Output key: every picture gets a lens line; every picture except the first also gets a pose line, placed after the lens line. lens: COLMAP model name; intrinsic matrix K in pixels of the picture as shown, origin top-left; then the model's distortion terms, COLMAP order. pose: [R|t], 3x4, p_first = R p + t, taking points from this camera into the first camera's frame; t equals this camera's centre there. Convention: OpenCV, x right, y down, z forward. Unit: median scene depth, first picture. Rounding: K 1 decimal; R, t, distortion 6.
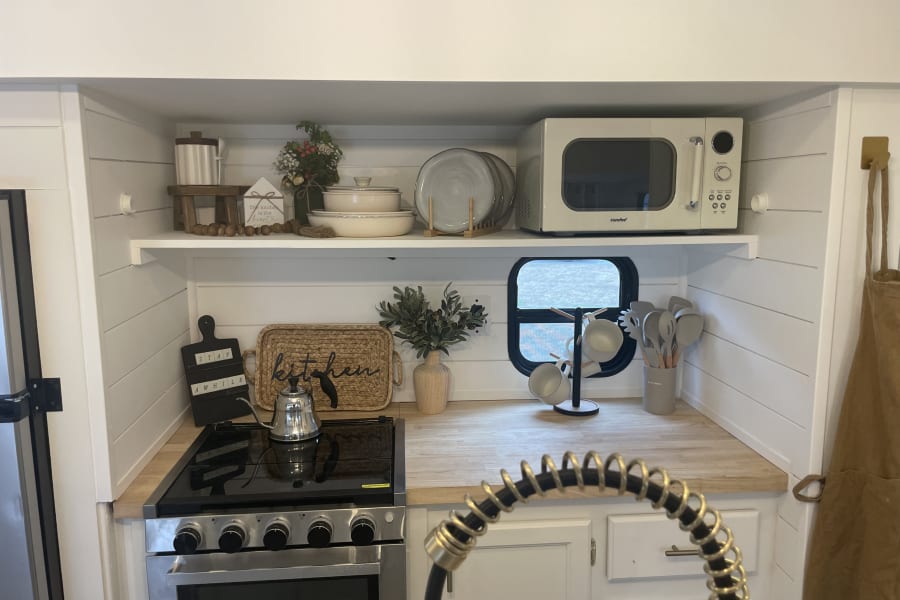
lens RADIAL K [[682.1, 0, 451.5], [0, 682.1, 304.3], [0, 0, 1]] dist [0.015196, 0.001681]
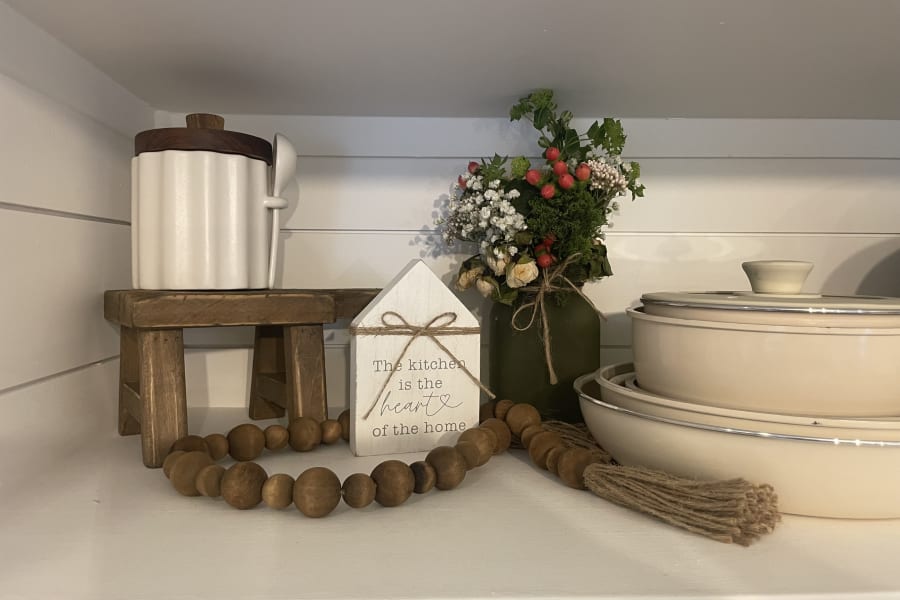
lens RADIAL K [[682.1, 0, 450.2], [0, 682.1, 293.9], [0, 0, 1]] dist [0.015196, 0.001681]
pose [[0.999110, 0.002581, -0.042113, -0.249042], [-0.008686, 0.989329, -0.145439, -0.129418], [0.041288, 0.145675, 0.988471, 0.708111]]
